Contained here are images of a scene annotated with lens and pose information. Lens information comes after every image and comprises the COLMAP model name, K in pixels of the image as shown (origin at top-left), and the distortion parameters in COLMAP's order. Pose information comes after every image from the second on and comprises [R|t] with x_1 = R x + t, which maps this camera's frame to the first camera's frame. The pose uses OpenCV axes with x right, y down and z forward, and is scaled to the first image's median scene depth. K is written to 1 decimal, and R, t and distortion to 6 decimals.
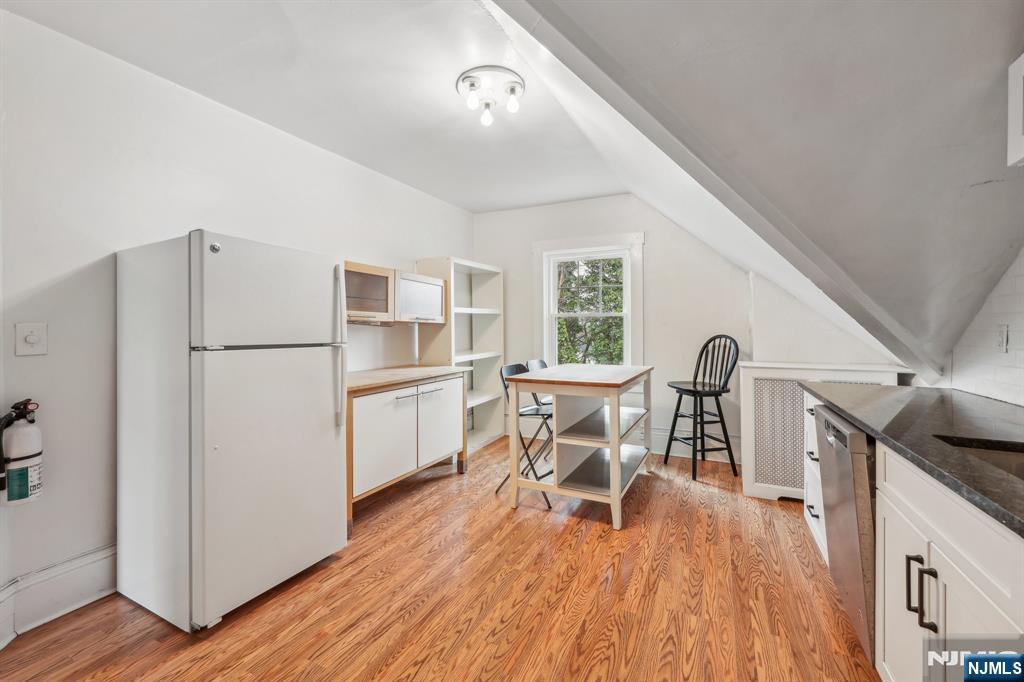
lens RADIAL K [[420.7, 0, 509.7], [0, 420.7, 330.4], [0, 0, 1]] dist [-0.000112, 0.000003]
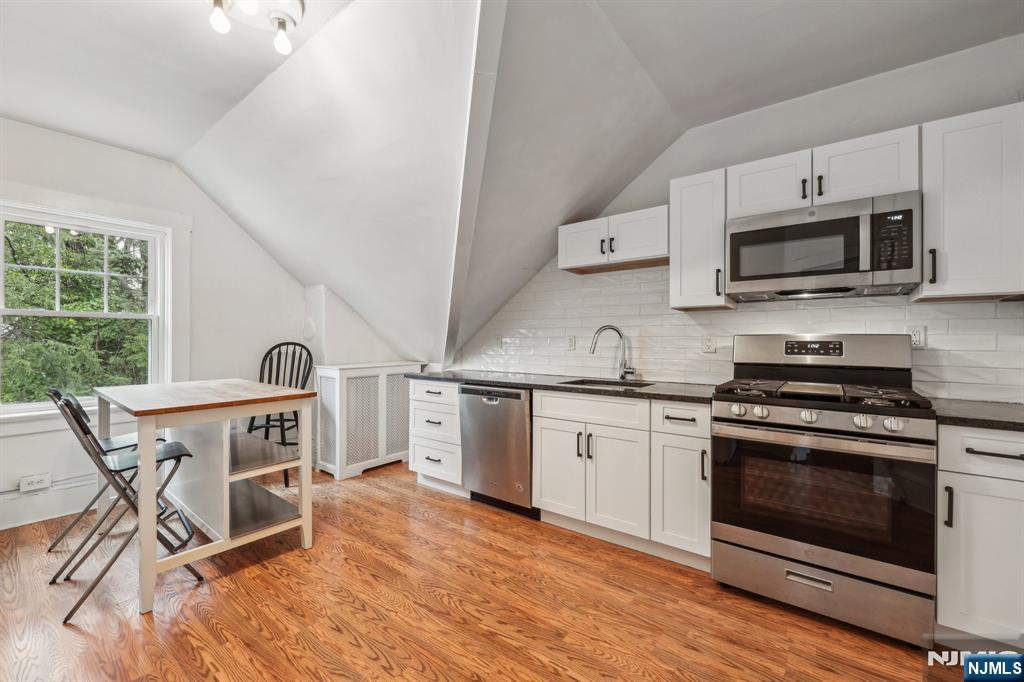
lens RADIAL K [[420.7, 0, 509.1], [0, 420.7, 342.0], [0, 0, 1]] dist [-0.000112, 0.000003]
pose [[0.204451, -0.006574, 0.978855, -0.523126], [0.001846, 0.999978, 0.006330, 0.005796], [-0.978875, 0.000513, 0.204458, 0.336359]]
